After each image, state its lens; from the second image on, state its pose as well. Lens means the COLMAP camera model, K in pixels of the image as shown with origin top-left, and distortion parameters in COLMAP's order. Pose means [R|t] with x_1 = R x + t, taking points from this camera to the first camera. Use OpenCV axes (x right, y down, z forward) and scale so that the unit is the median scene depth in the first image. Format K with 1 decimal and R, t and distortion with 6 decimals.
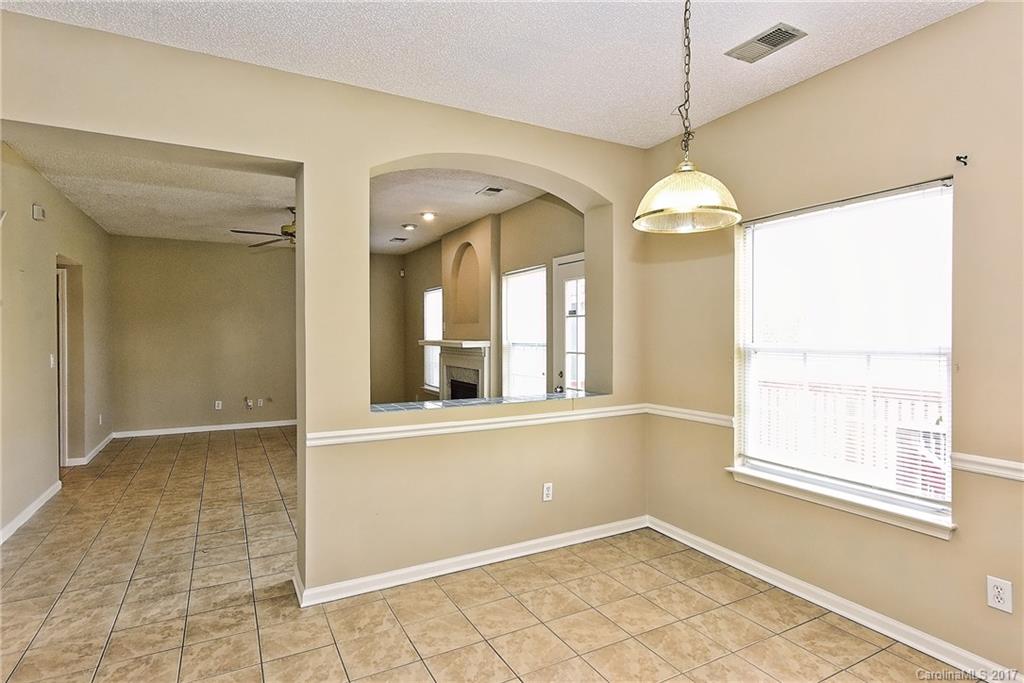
lens RADIAL K [[532.0, 0, 515.7], [0, 532.0, 342.2], [0, 0, 1]] dist [0.001595, -0.001227]
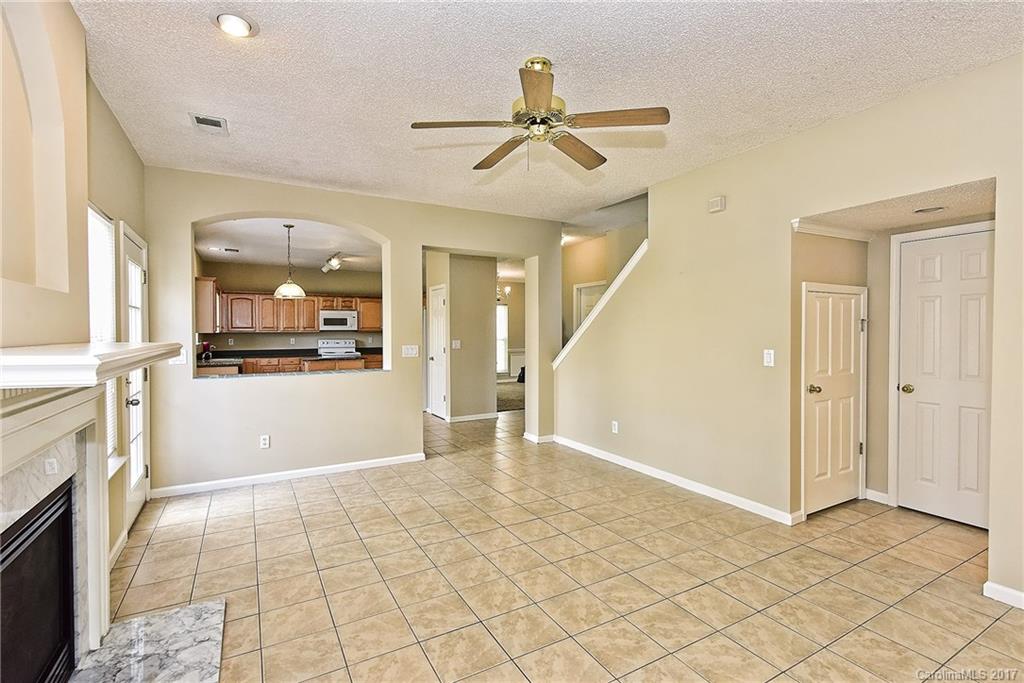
lens RADIAL K [[477.5, 0, 514.9], [0, 477.5, 338.8], [0, 0, 1]] dist [-0.001013, -0.000596]
pose [[-0.999873, 0.006487, -0.014576, -0.582022], [0.006004, 0.999438, 0.032983, -0.026595], [0.014781, 0.032891, -0.999350, 2.178589]]
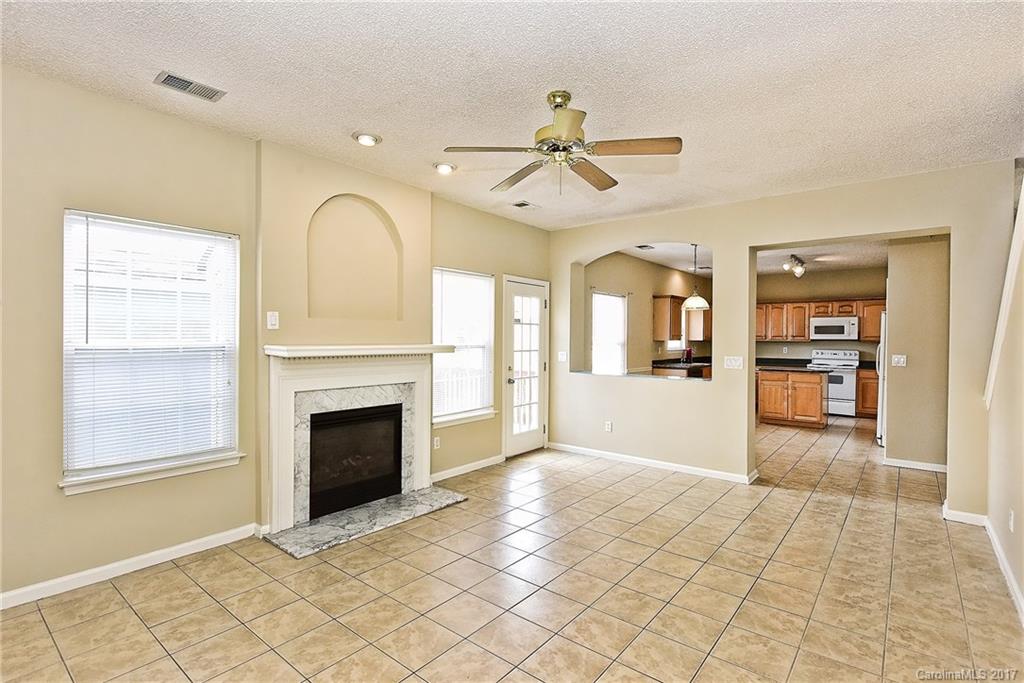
lens RADIAL K [[490.6, 0, 507.1], [0, 490.6, 336.7], [0, 0, 1]] dist [-0.012338, 0.000710]
pose [[-0.366854, -0.000350, 0.930278, -1.283358], [0.007195, 0.999969, 0.003213, -0.024941], [-0.930251, 0.007872, -0.366841, 1.855553]]
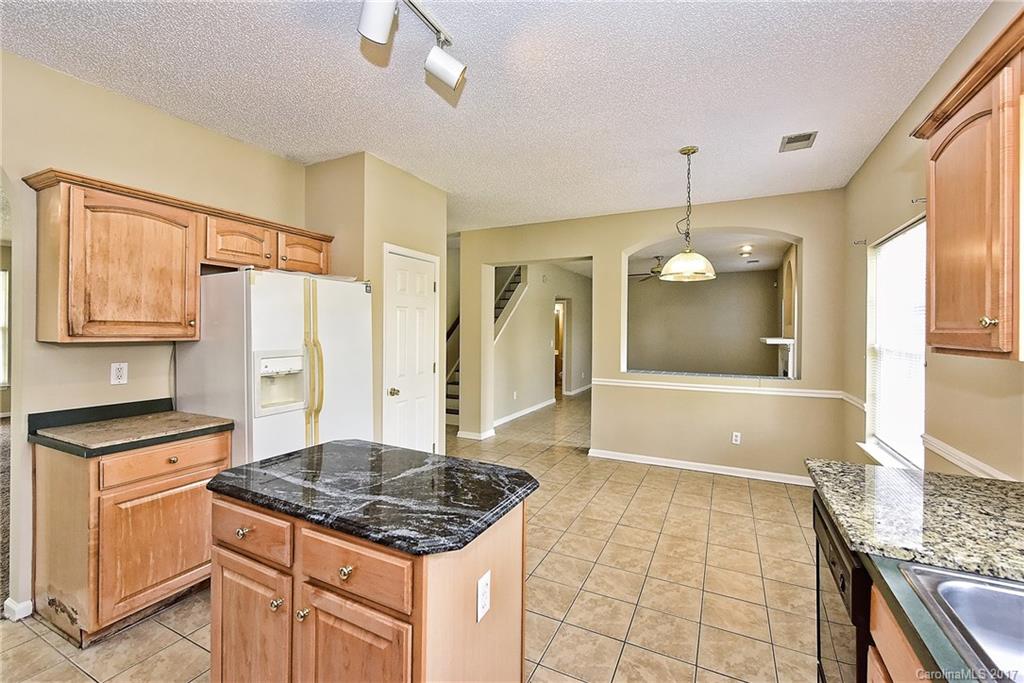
lens RADIAL K [[438.6, 0, 508.4], [0, 438.6, 334.9], [0, 0, 1]] dist [0.003453, 0.000574]
pose [[0.566968, 0.014797, -0.823607, 0.671207], [-0.019964, 0.999792, 0.004219, -0.005720], [0.823498, 0.014050, 0.567146, -0.236149]]
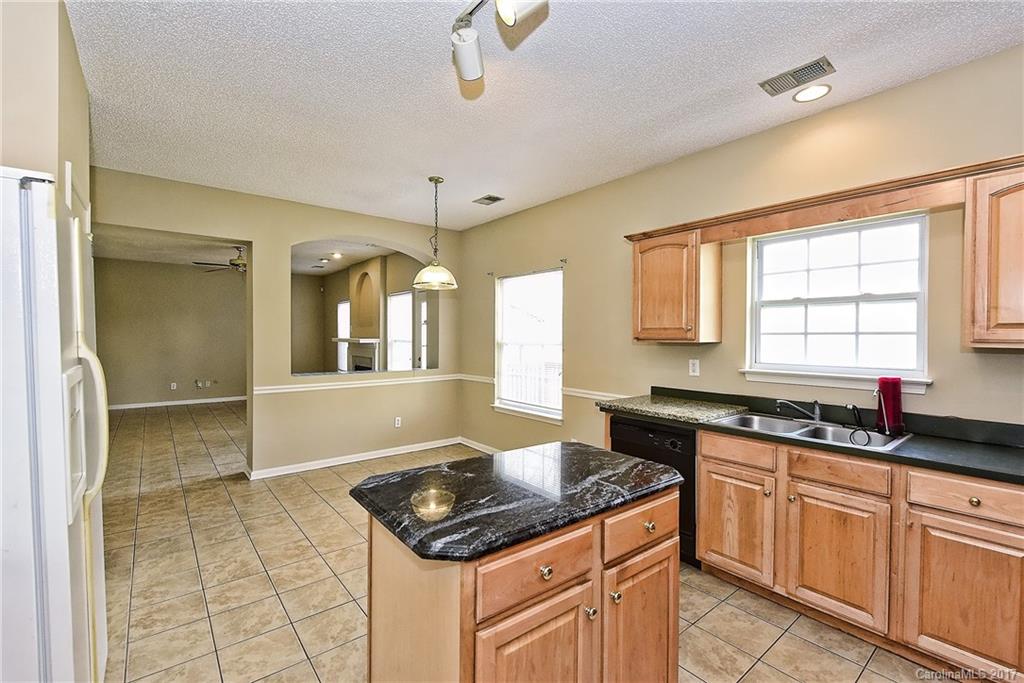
lens RADIAL K [[443.1, 0, 518.1], [0, 443.1, 342.2], [0, 0, 1]] dist [-0.003248, -0.001016]
pose [[0.982231, 0.004158, 0.187631, 0.164486], [-0.004533, 0.999988, 0.001572, 0.006270], [-0.187622, -0.002394, 0.982238, -0.507598]]
